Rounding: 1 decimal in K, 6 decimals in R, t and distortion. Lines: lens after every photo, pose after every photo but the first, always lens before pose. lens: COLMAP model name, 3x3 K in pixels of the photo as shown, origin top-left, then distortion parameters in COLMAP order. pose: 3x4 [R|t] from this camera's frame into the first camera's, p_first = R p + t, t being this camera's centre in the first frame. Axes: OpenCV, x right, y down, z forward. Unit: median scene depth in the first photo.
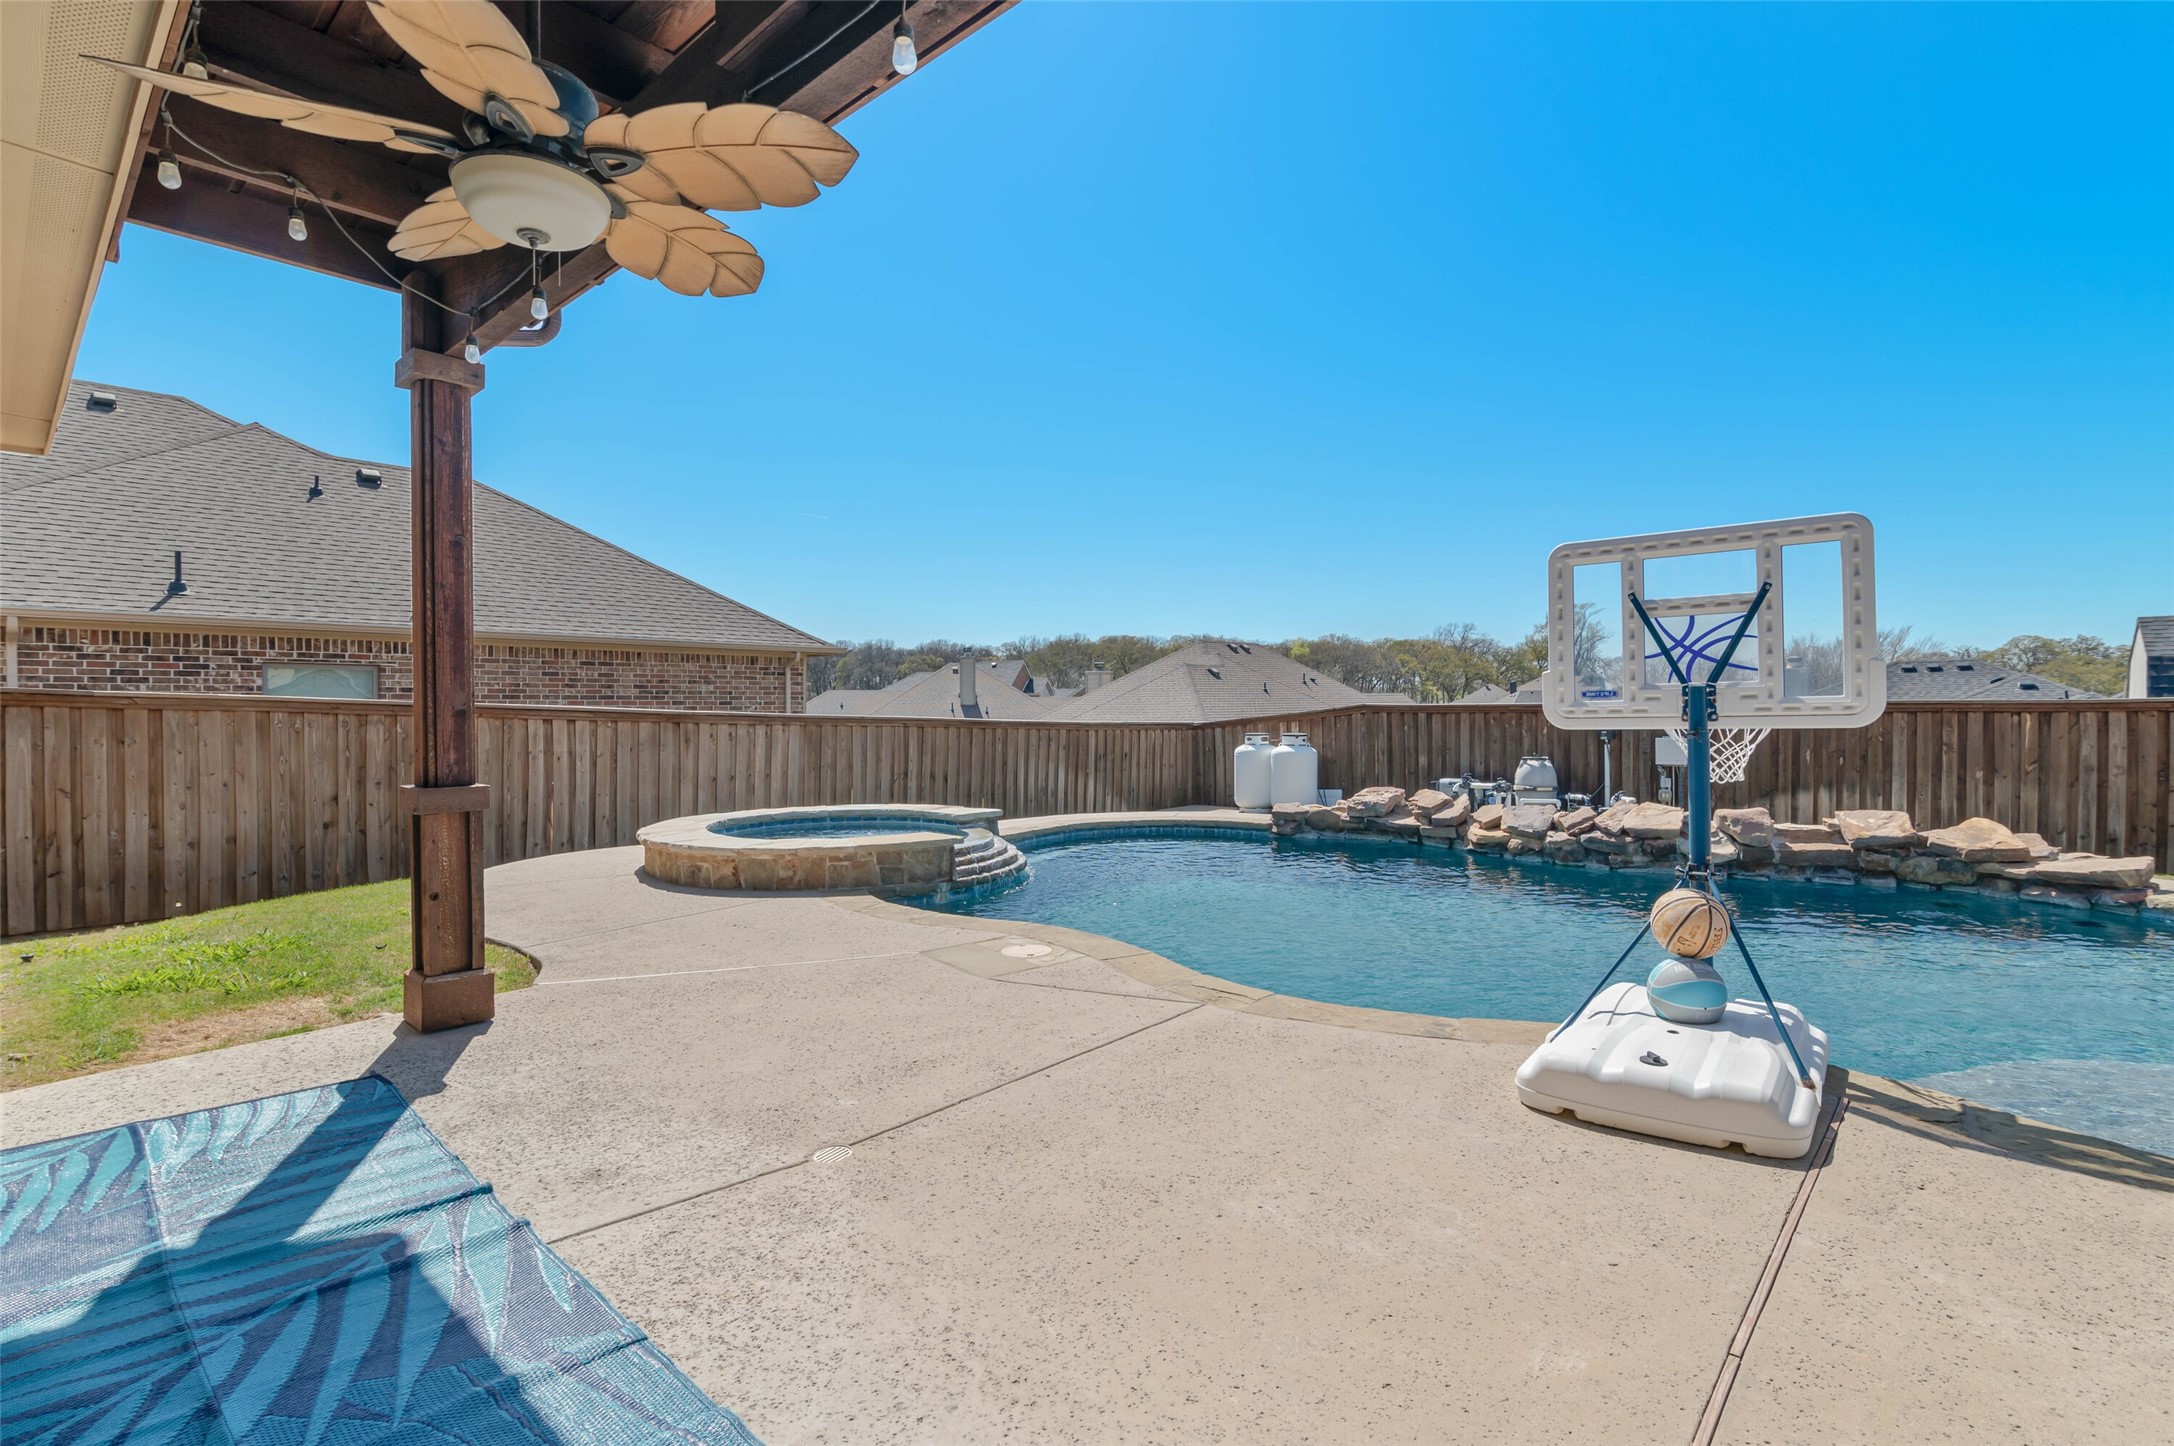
lens RADIAL K [[996.3, 0, 1093.4], [0, 996.3, 715.8], [0, 0, 1]] dist [-0.001096, -0.000032]
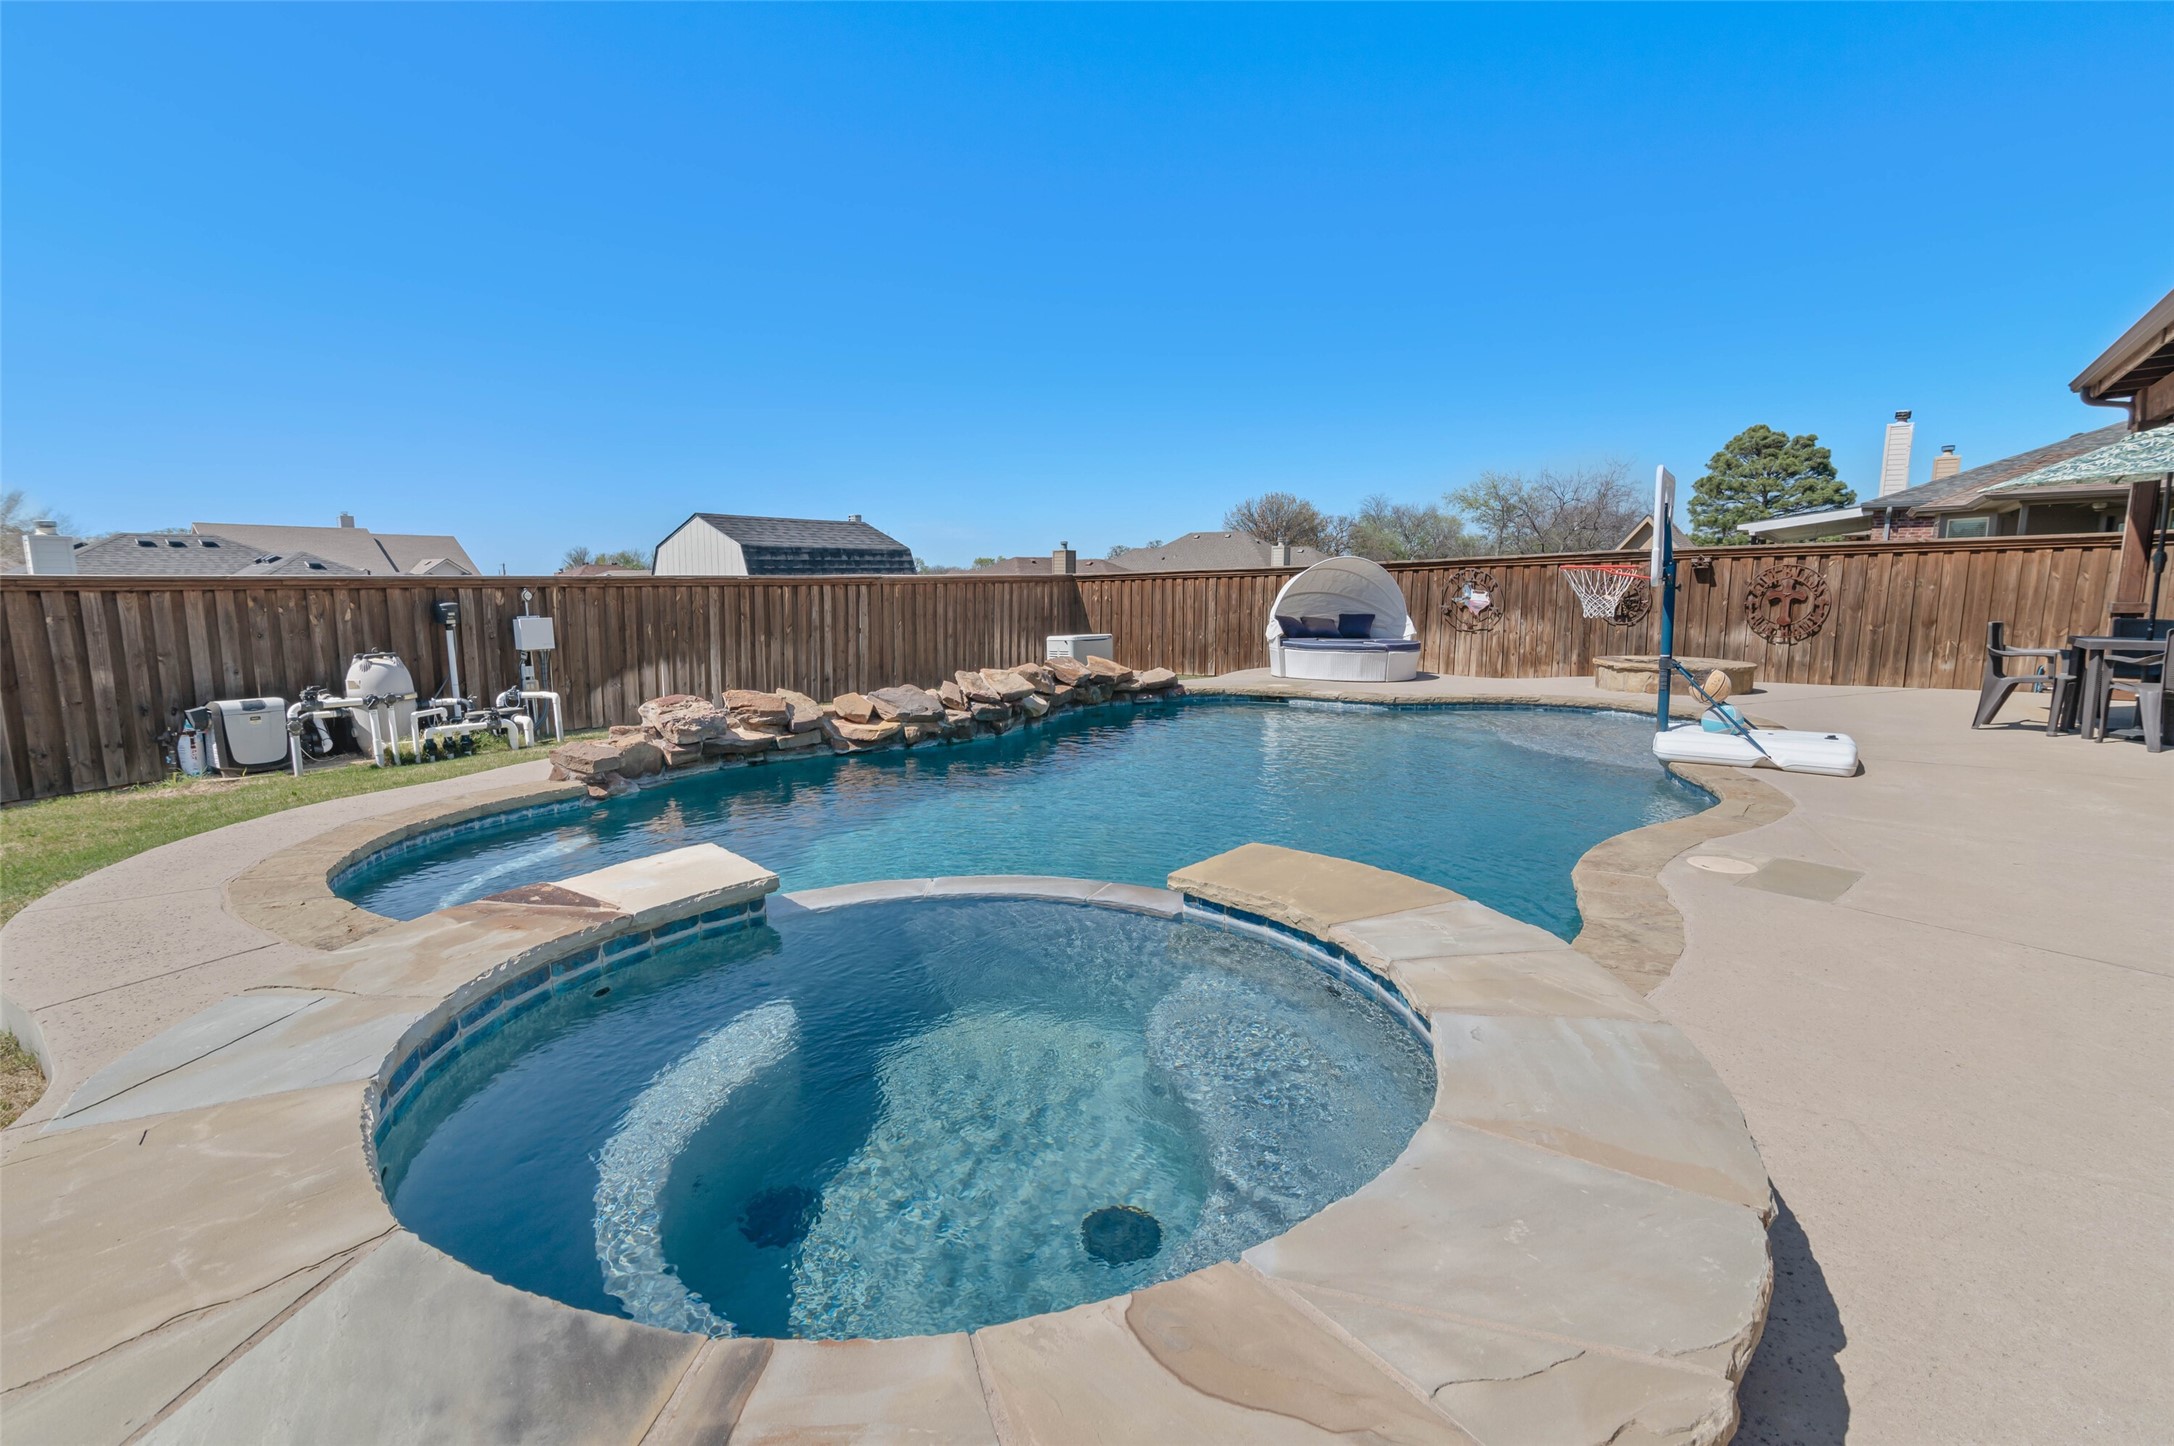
lens RADIAL K [[996.3, 0, 1092.6], [0, 996.3, 724.1], [0, 0, 1]] dist [-0.001096, -0.000032]
pose [[-0.071423, -0.136185, 0.988105, -0.230932], [0.010840, 0.990471, 0.137295, 0.000275], [-0.997387, 0.020517, -0.069266, 0.439907]]
